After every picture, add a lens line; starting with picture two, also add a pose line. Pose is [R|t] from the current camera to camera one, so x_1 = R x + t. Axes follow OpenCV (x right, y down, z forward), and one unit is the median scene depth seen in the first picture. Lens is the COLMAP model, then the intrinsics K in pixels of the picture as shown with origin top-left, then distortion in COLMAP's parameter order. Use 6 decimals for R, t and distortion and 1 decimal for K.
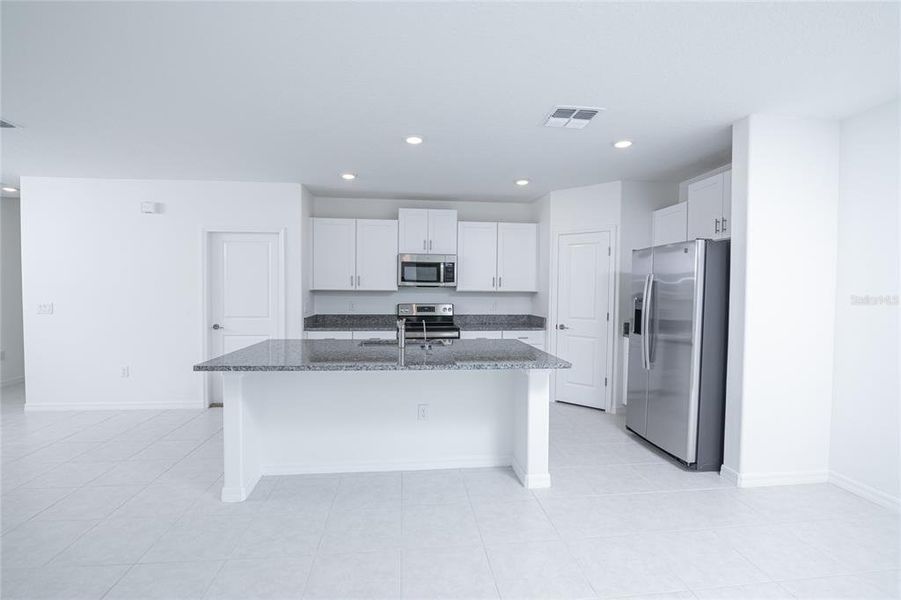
lens RADIAL K [[401.6, 0, 455.7], [0, 401.6, 303.7], [0, 0, 1]] dist [-0.000767, -0.000161]
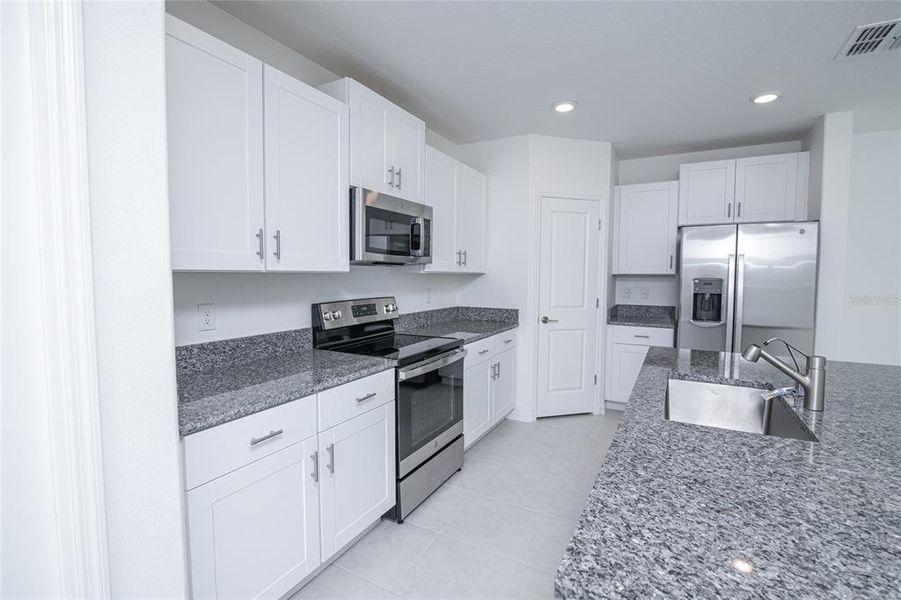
lens RADIAL K [[413.7, 0, 450.0], [0, 413.7, 294.4], [0, 0, 1]] dist [-0.017912, -0.000155]
pose [[0.573060, -0.043658, 0.818350, -0.452470], [0.029276, 0.999033, 0.032796, -0.020637], [-0.818990, 0.005164, 0.573784, 0.665381]]
